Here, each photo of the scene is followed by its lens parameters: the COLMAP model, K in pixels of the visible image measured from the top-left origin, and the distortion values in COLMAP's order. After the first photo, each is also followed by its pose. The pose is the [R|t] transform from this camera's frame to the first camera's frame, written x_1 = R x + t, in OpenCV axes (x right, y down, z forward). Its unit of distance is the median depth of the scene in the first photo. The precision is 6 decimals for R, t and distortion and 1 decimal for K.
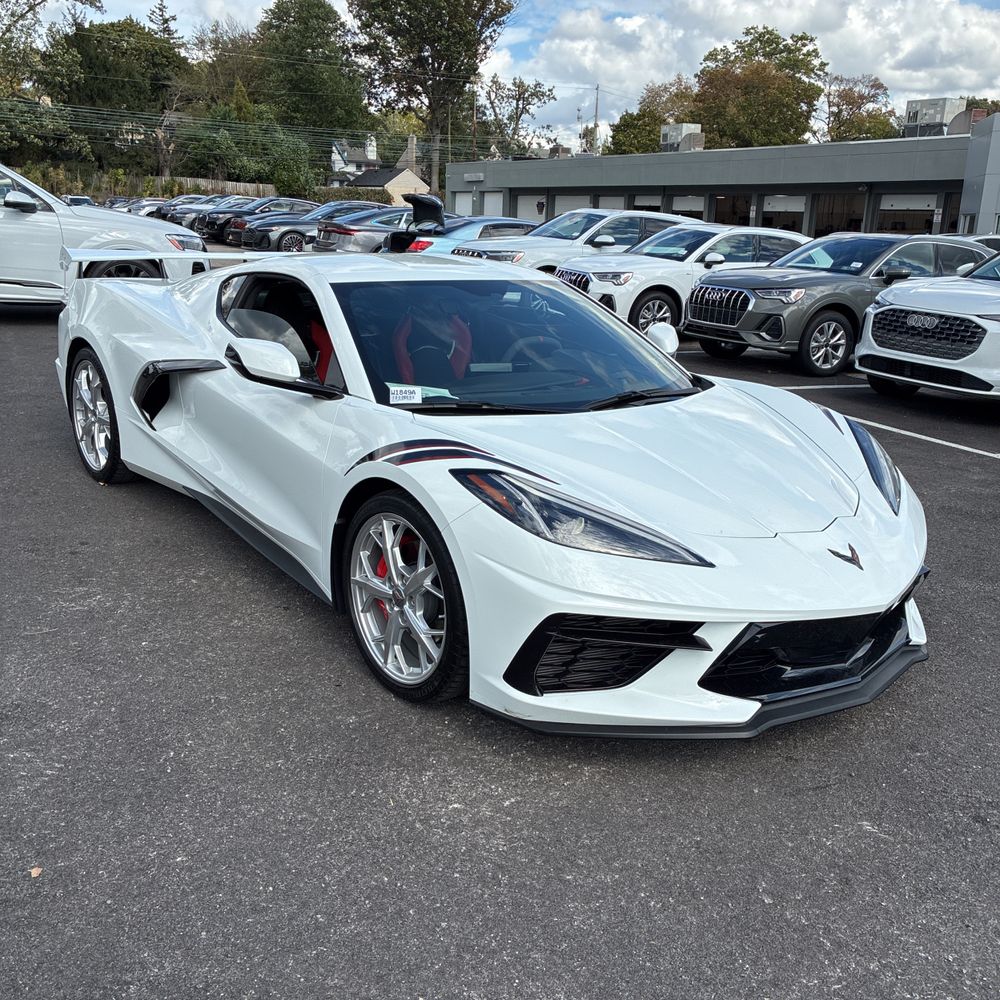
lens RADIAL K [[1018.1, 0, 505.4], [0, 1018.1, 497.8], [0, 0, 1]] dist [0.022753, 0.000000]
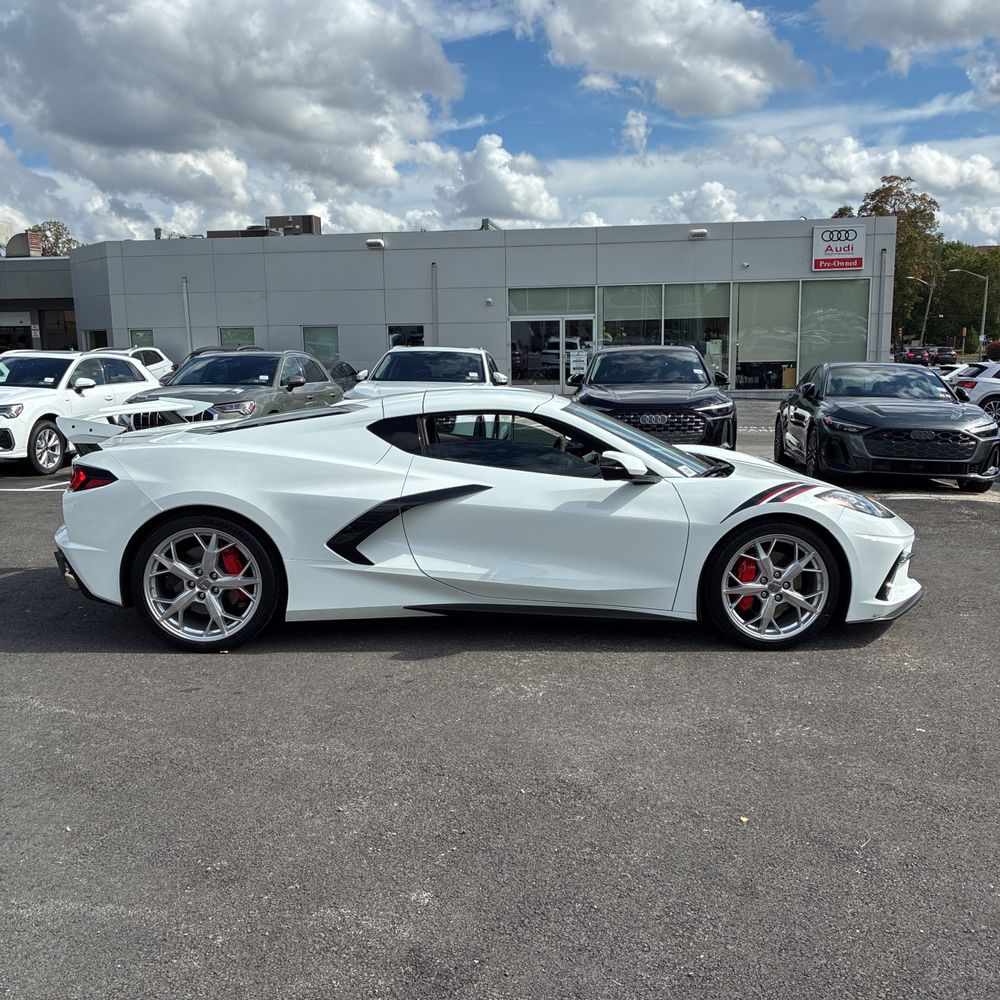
lens RADIAL K [[1018.1, 0, 500.1], [0, 1018.1, 507.5], [0, 0, 1]] dist [0.022753, 0.000000]
pose [[0.594175, -0.177710, 0.784459, -0.176442], [0.249767, 0.967839, 0.030071, -0.019745], [-0.764573, 0.178064, 0.619452, 0.034455]]
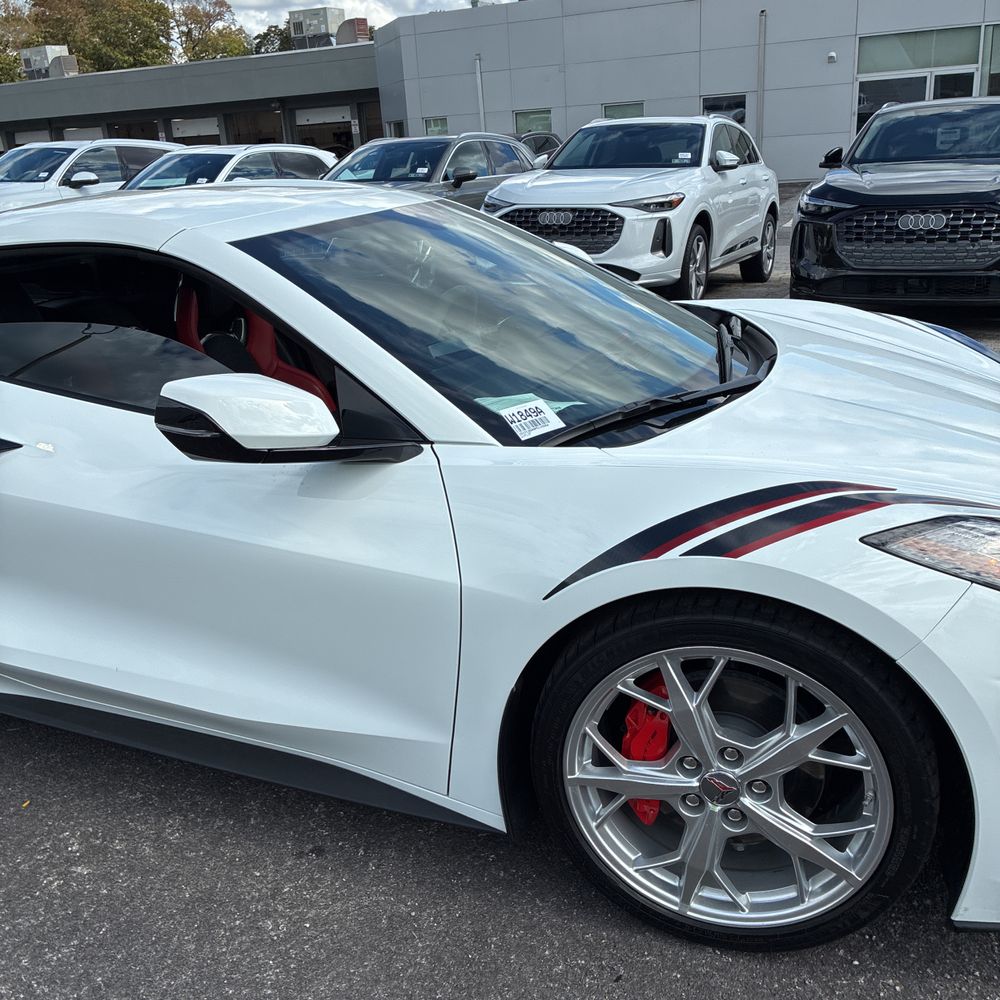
lens RADIAL K [[1018.1, 0, 504.2], [0, 1018.1, 502.8], [0, 0, 1]] dist [0.022753, 0.000000]
pose [[0.836181, -0.263902, 0.480788, -0.046357], [0.230471, 0.964544, 0.128600, -0.015797], [-0.497679, 0.003275, 0.867355, 0.064817]]
